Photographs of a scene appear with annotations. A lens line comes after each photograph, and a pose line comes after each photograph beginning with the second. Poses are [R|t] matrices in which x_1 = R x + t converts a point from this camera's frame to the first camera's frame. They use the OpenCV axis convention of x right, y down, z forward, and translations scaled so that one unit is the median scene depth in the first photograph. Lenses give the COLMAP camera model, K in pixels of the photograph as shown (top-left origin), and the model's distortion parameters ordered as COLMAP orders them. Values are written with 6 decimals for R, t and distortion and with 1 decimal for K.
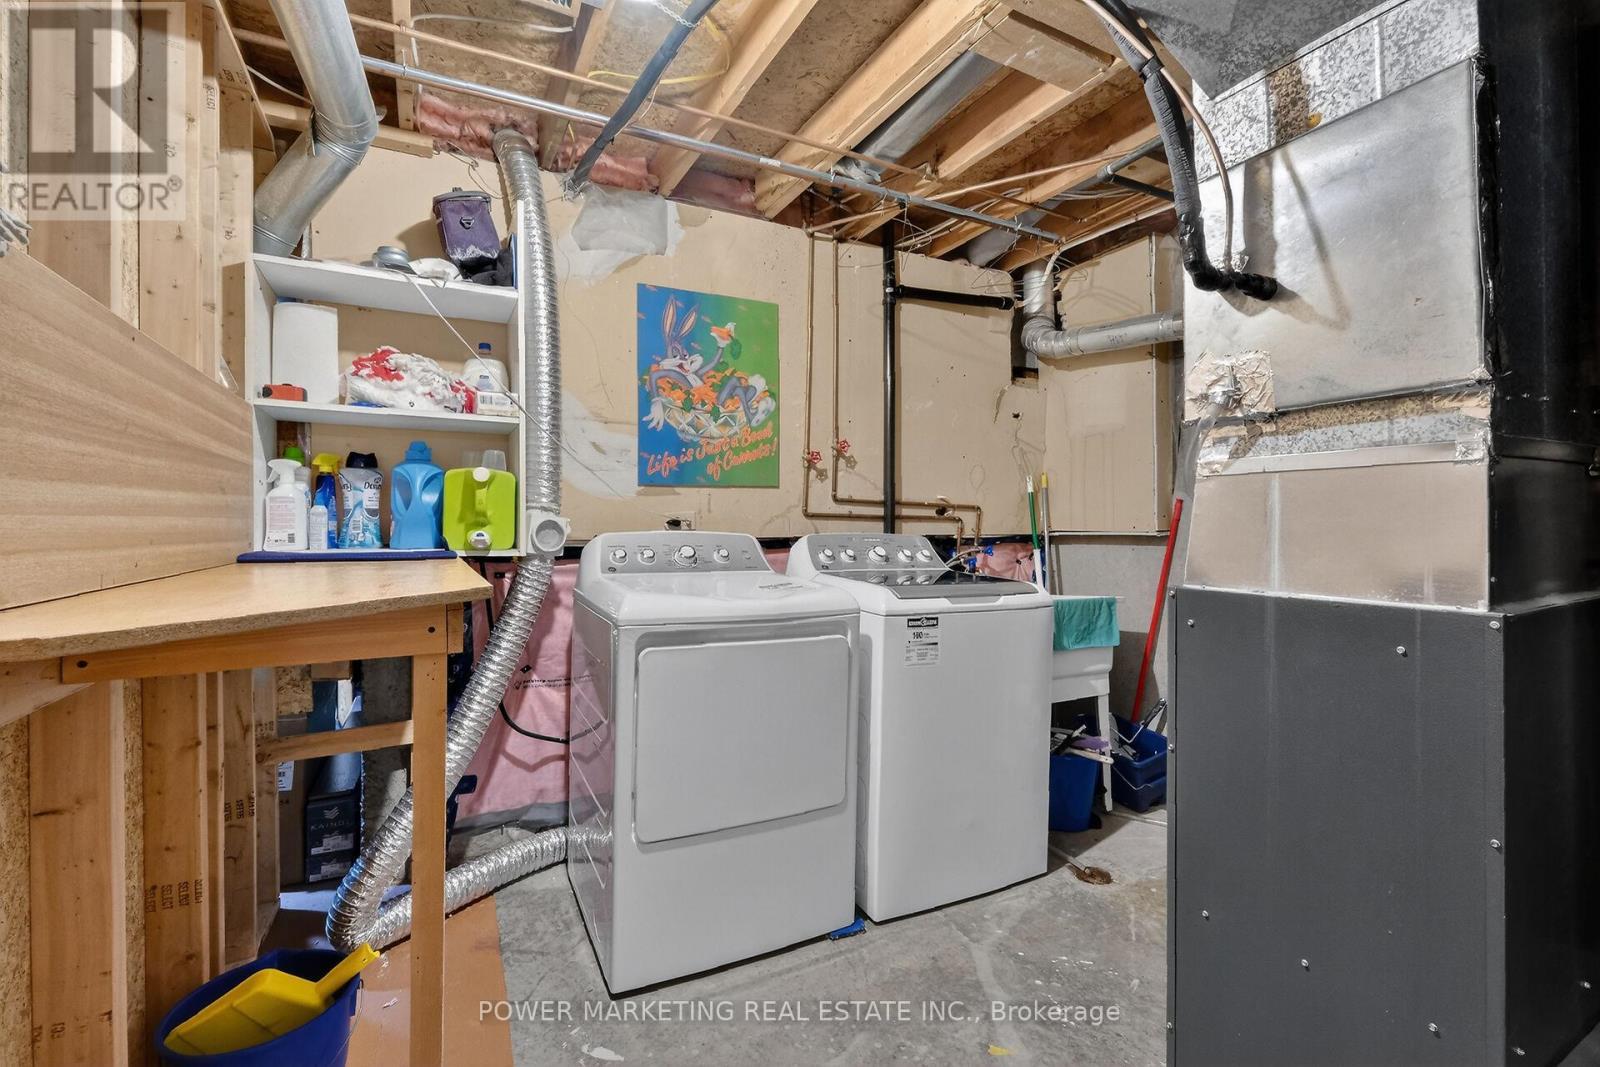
lens RADIAL K [[707.0, 0, 797.2], [0, 707.0, 527.7], [0, 0, 1]] dist [-0.002140, -0.000445]
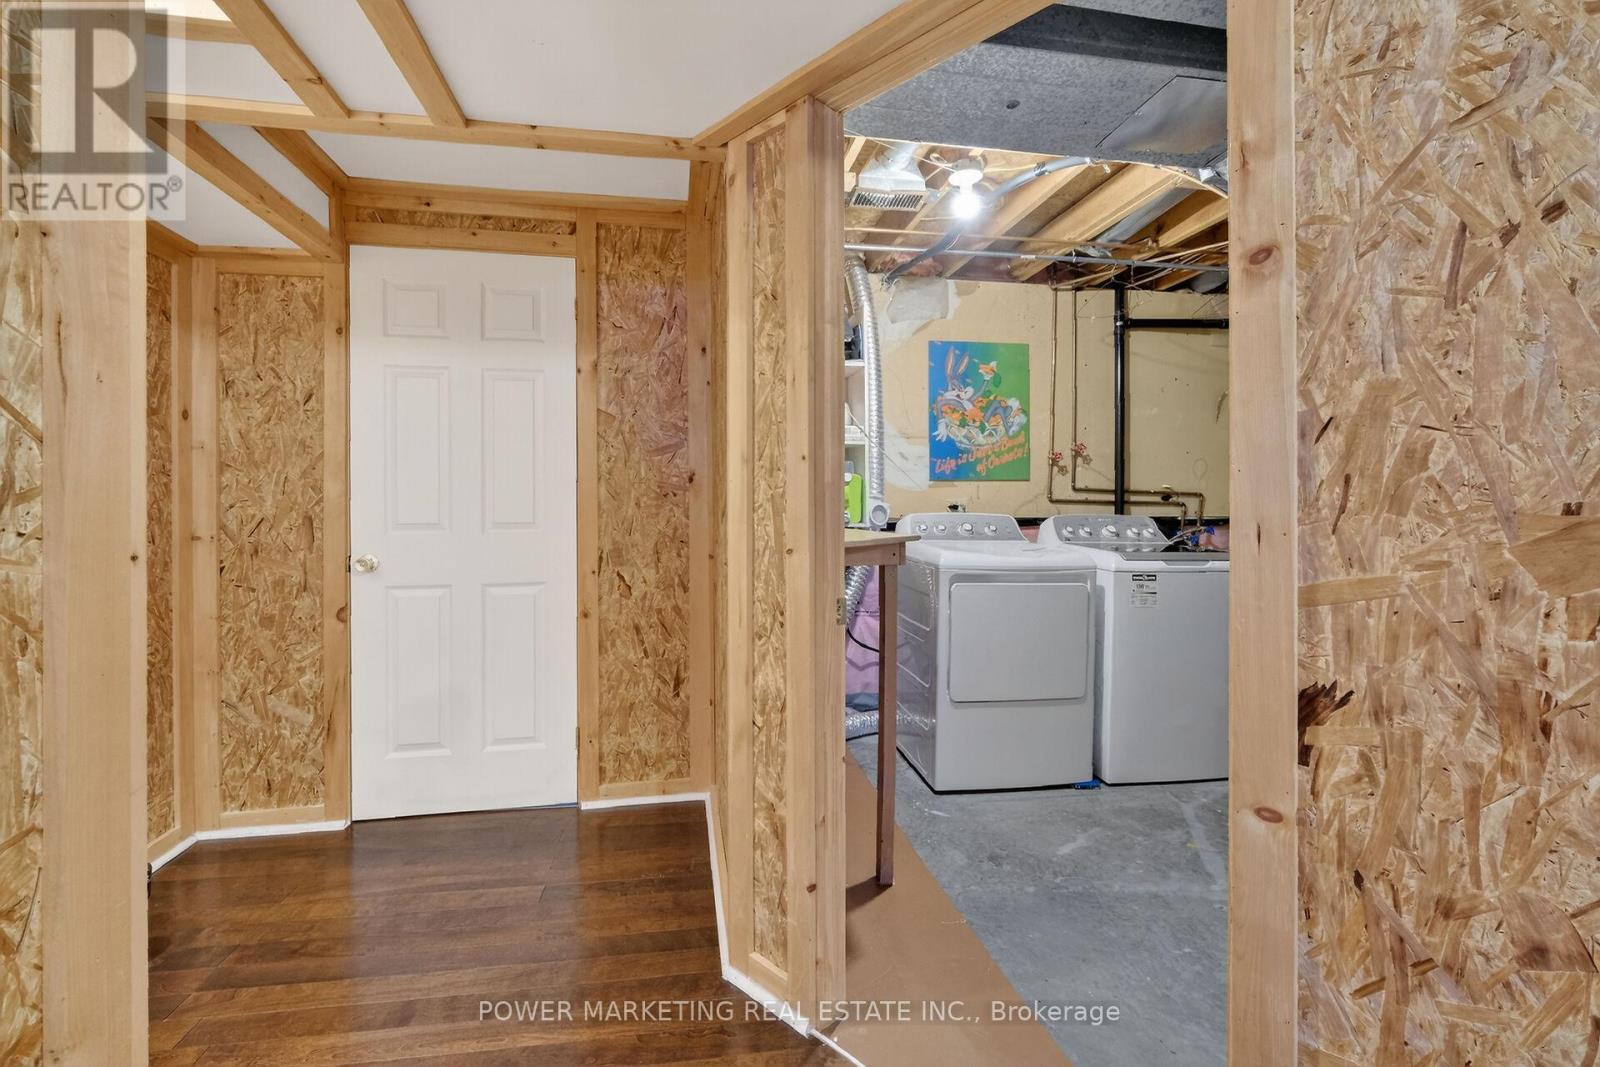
lens RADIAL K [[707.0, 0, 794.2], [0, 707.0, 504.7], [0, 0, 1]] dist [-0.002140, -0.000445]
pose [[0.953333, 0.000812, -0.301918, -0.049259], [-0.003395, 0.999962, -0.008032, 0.001682], [0.301900, 0.008682, 0.953300, -0.436460]]
